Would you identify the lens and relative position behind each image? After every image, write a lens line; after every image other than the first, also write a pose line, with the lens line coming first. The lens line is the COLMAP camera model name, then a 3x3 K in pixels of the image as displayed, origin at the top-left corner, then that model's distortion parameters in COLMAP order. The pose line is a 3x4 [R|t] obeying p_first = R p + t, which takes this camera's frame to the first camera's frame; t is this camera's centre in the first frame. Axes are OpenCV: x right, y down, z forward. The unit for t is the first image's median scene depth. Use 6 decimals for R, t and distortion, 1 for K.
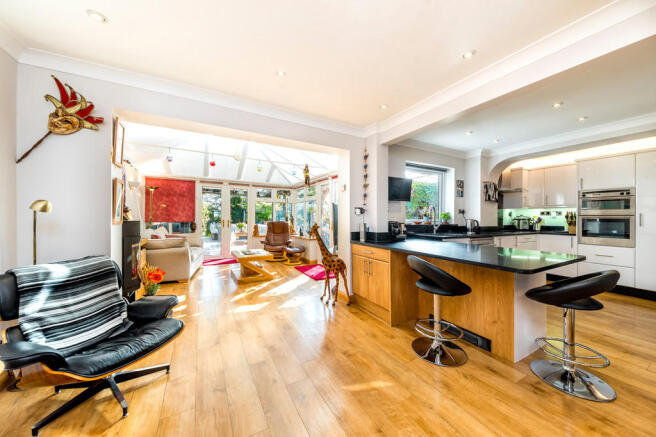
lens RADIAL K [[234.1, 0, 329.5], [0, 234.1, 217.3], [0, 0, 1]] dist [-0.001222, -0.000056]
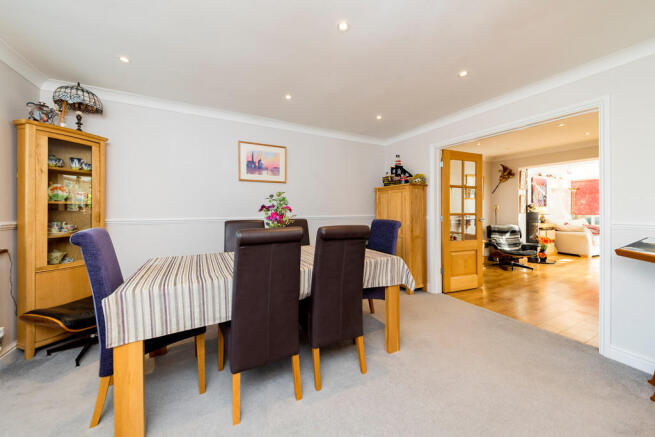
lens RADIAL K [[233.8, 0, 328.5], [0, 233.8, 215.4], [0, 0, 1]] dist [-0.001222, -0.000056]
pose [[-0.024667, 0.011890, -0.999625, 1.074611], [0.001504, 0.999929, 0.011857, 0.012921], [0.999695, -0.001211, -0.024683, -0.652394]]
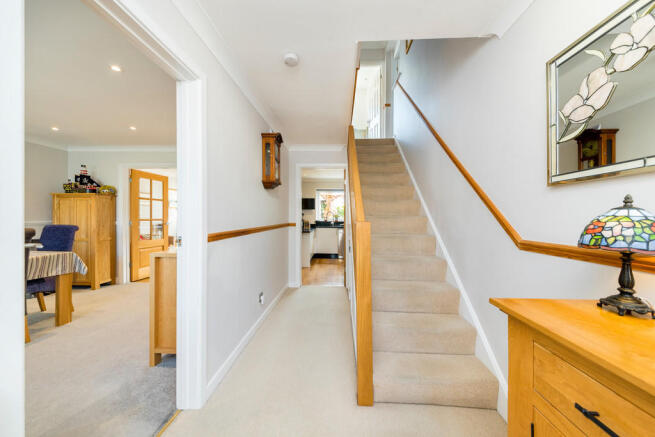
lens RADIAL K [[233.8, 0, 326.6], [0, 233.8, 217.4], [0, 0, 1]] dist [-0.001222, -0.000056]
pose [[0.847087, 0.002293, -0.531449, 2.099424], [-0.004058, 0.999989, -0.002153, -0.000765], [0.531438, 0.003981, 0.847088, -0.739087]]
